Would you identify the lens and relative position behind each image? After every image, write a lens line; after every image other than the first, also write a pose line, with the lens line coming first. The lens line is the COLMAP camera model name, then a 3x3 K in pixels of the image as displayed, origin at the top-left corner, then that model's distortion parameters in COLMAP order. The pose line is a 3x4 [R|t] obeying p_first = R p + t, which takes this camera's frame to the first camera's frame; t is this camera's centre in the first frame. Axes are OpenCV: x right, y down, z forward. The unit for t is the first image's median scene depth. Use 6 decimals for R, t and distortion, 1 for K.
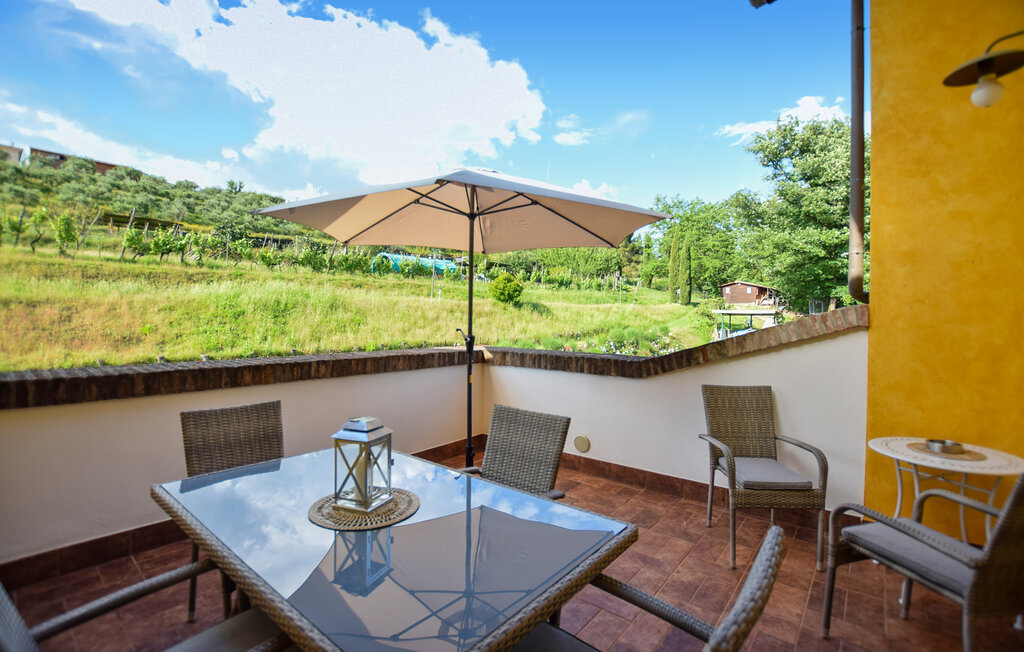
lens RADIAL K [[451.7, 0, 514.8], [0, 451.7, 323.0], [0, 0, 1]] dist [-0.030490, -0.000357]
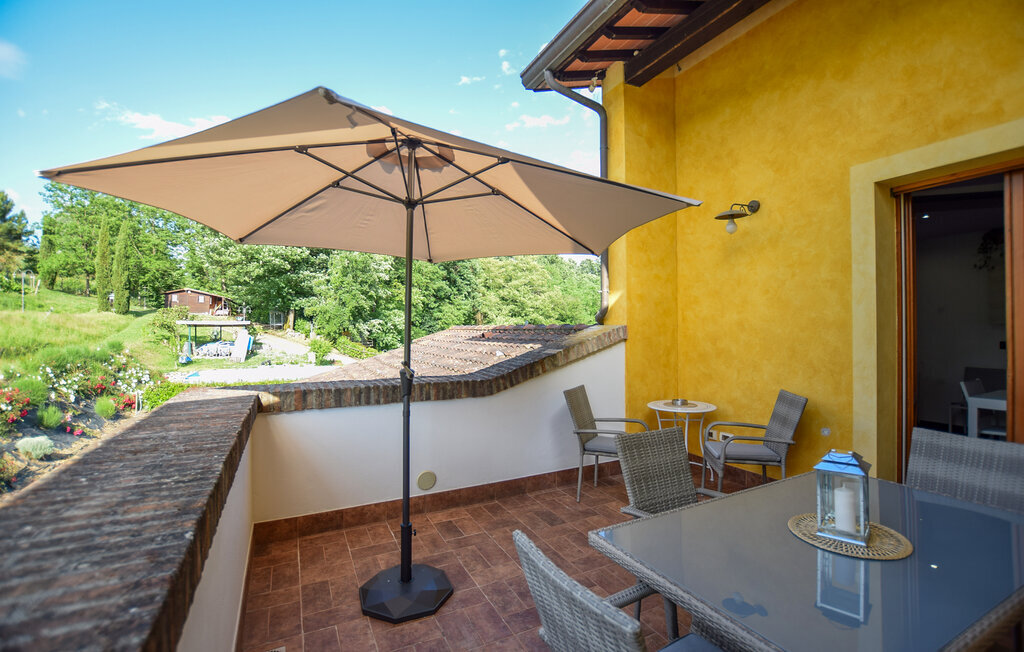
lens RADIAL K [[451.7, 0, 515.4], [0, 451.7, 330.6], [0, 0, 1]] dist [-0.030490, -0.000357]
pose [[0.405498, -0.017744, 0.913924, -0.571412], [0.021915, 0.999713, 0.009686, -0.031218], [-0.913833, 0.016101, 0.405770, 0.465409]]
